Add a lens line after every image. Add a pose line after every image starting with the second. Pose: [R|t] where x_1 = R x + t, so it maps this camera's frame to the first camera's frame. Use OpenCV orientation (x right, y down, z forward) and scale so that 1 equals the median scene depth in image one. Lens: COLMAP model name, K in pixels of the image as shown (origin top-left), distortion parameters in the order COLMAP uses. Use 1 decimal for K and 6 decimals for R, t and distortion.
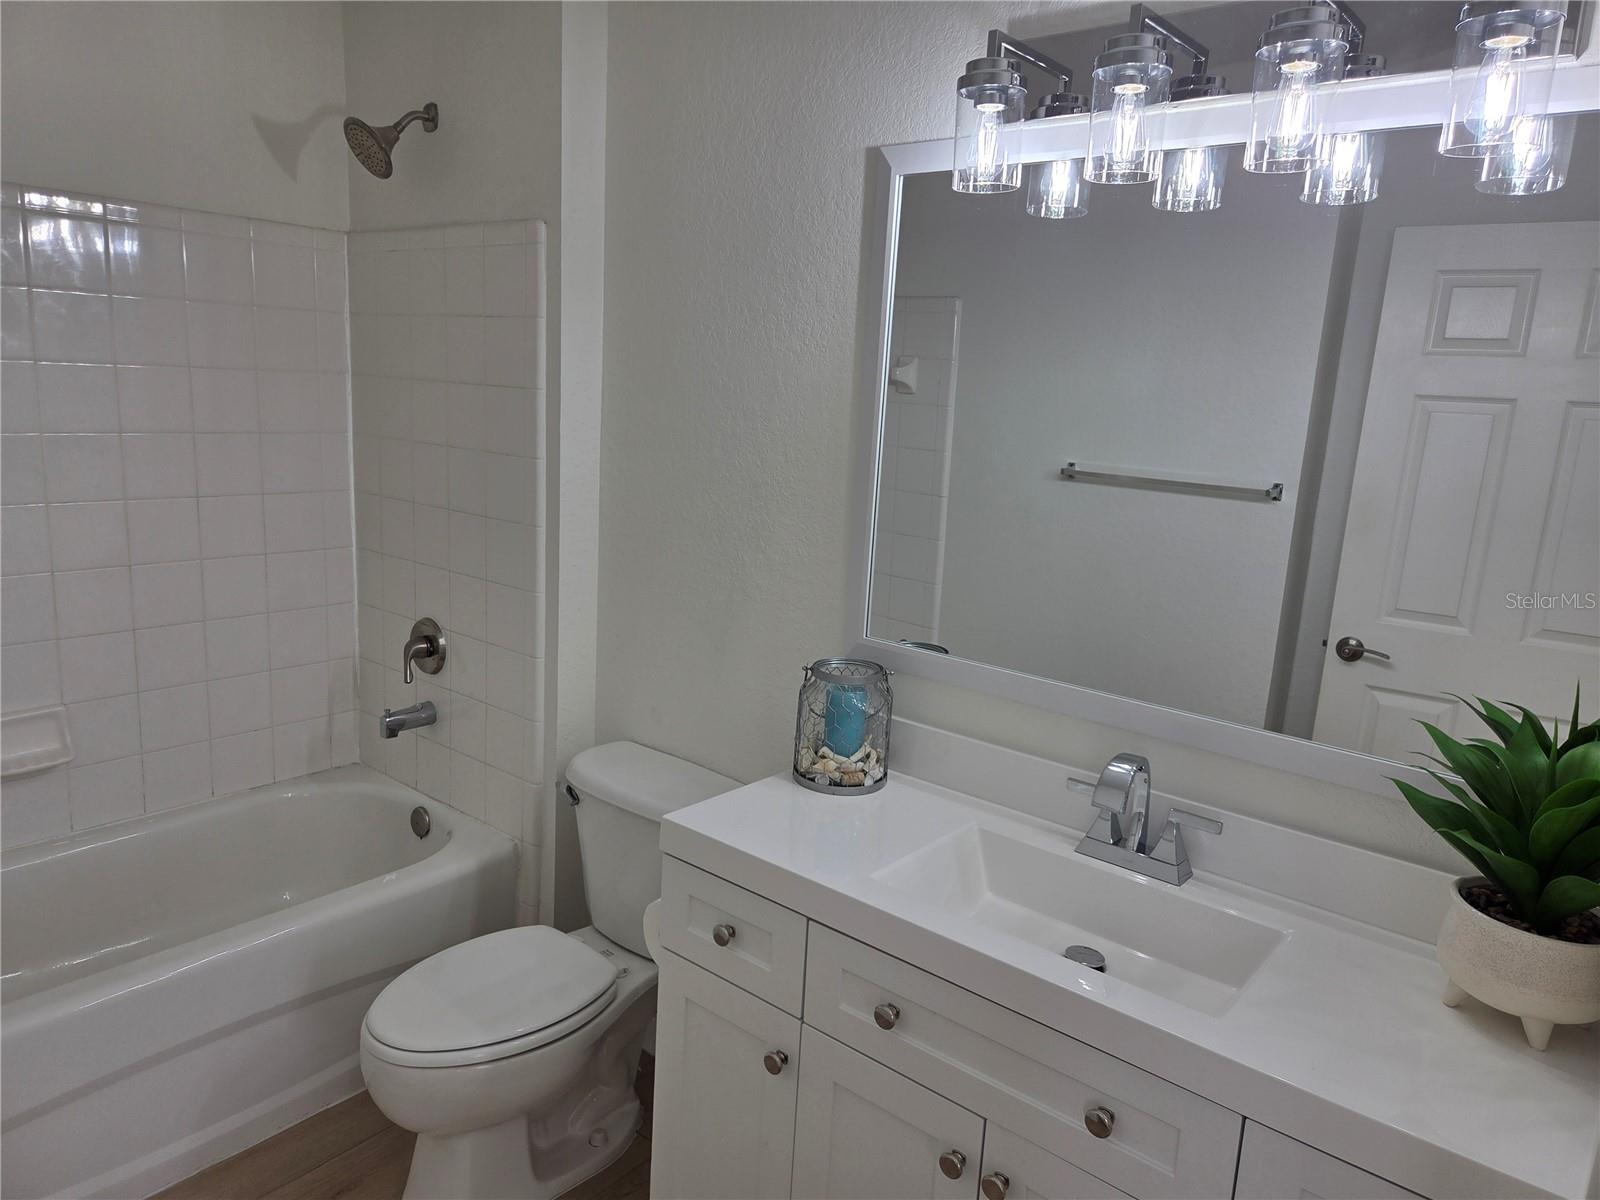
lens RADIAL K [[1072.4, 0, 794.6], [0, 1072.4, 593.3], [0, 0, 1]] dist [0.072524, -0.062820]
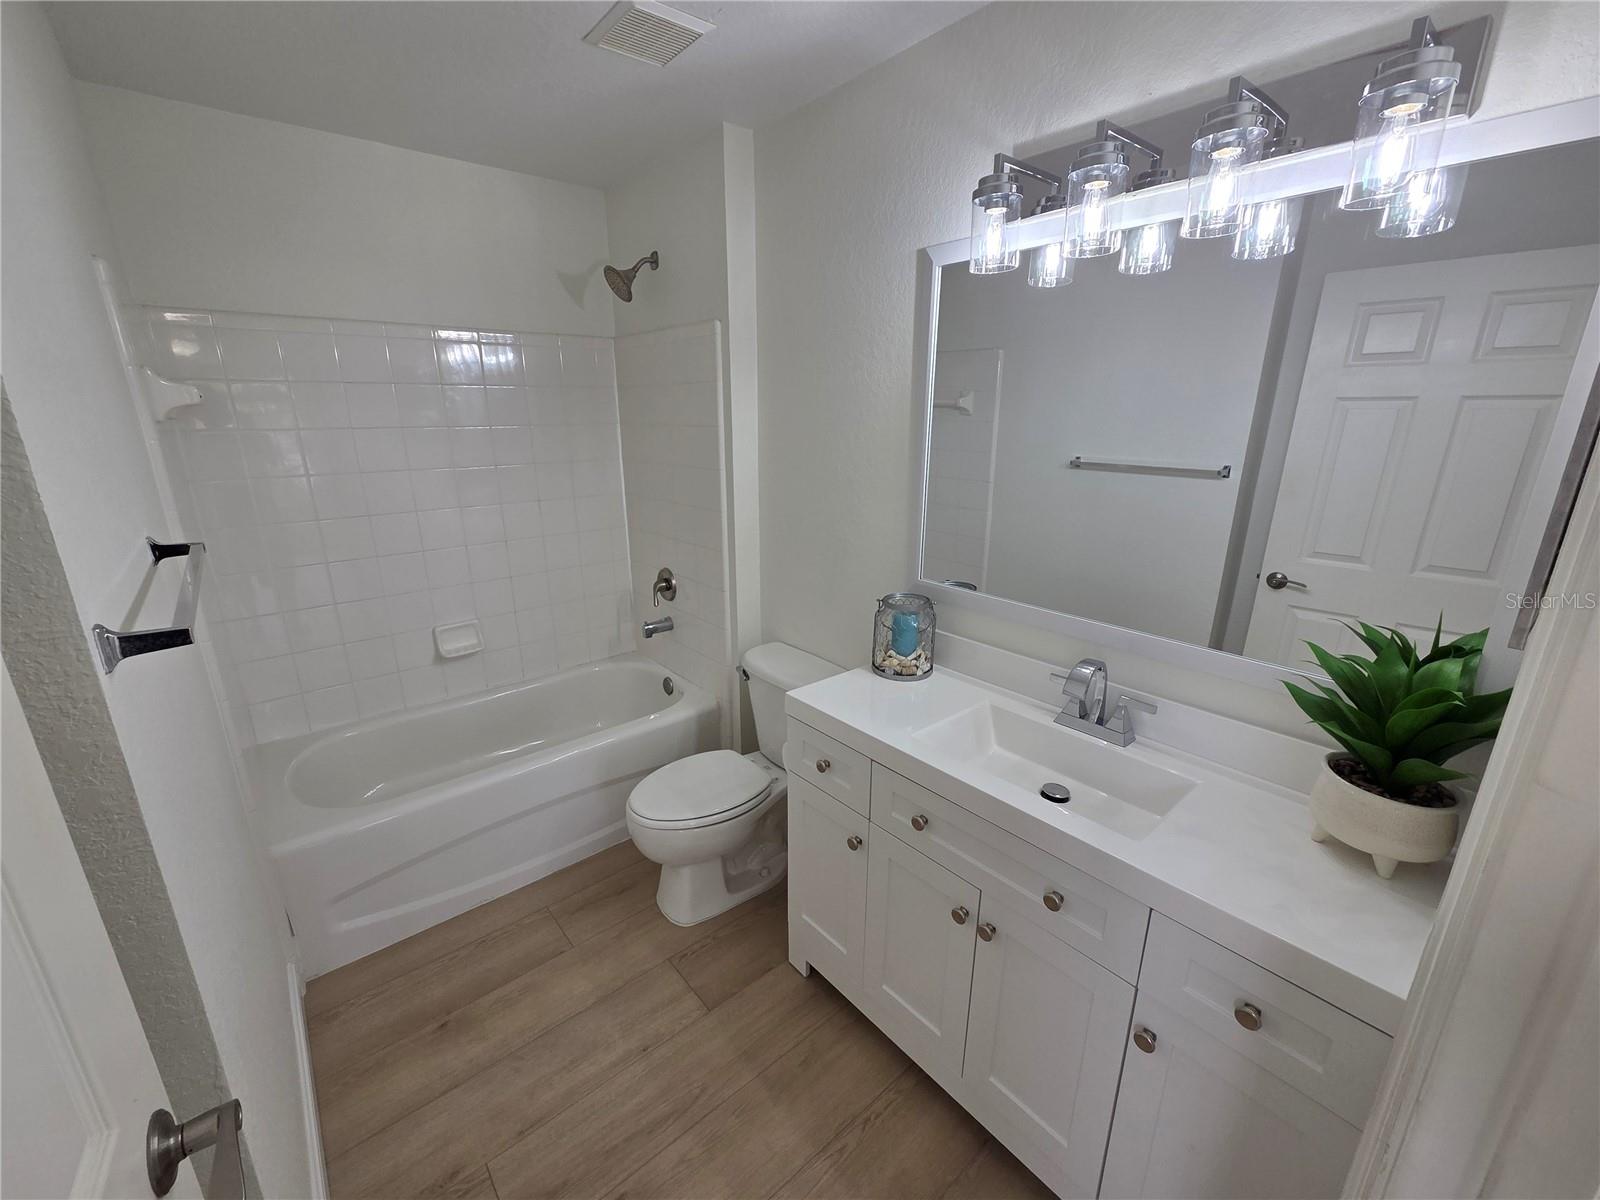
lens RADIAL K [[647.1, 0, 796.4], [0, 647.1, 603.2], [0, 0, 1]] dist [0.017726, -0.008659]
pose [[0.983195, -0.002506, -0.182543, 0.075357], [0.019232, 0.995764, 0.089915, -0.015075], [0.181544, -0.091915, 0.979078, 0.065404]]
